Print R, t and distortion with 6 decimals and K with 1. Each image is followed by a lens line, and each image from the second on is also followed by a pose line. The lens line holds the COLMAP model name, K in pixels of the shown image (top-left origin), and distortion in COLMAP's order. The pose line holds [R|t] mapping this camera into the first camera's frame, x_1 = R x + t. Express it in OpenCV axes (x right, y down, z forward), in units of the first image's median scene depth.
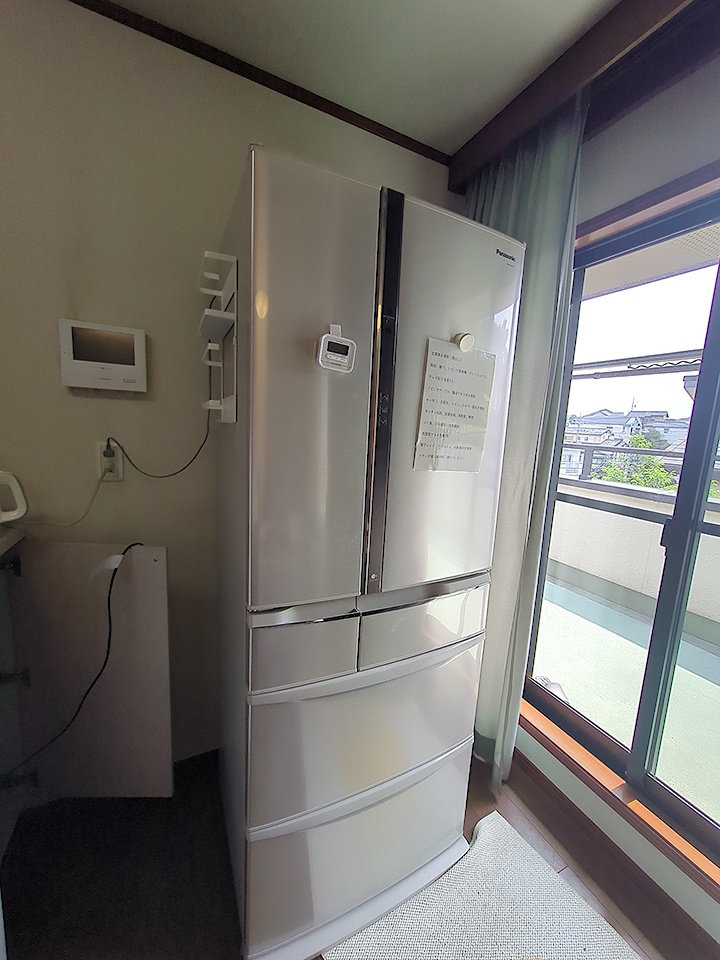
lens RADIAL K [[381.3, 0, 360.9], [0, 381.3, 481.0], [0, 0, 1]] dist [-0.004186, 0.001055]
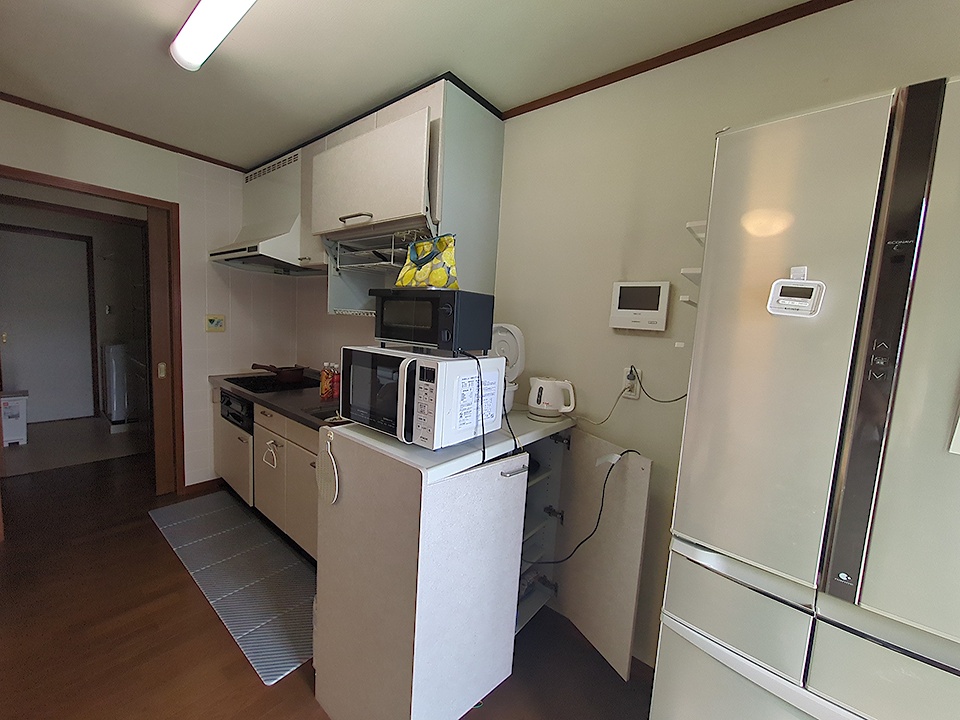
lens RADIAL K [[381.3, 0, 482.0], [0, 381.3, 357.1], [0, 0, 1]] dist [-0.004186, 0.001055]
pose [[0.417375, 0.062150, -0.906607, 0.377868], [-0.175200, 0.984445, -0.013171, -0.041089], [0.891686, 0.164334, 0.421771, -0.027575]]
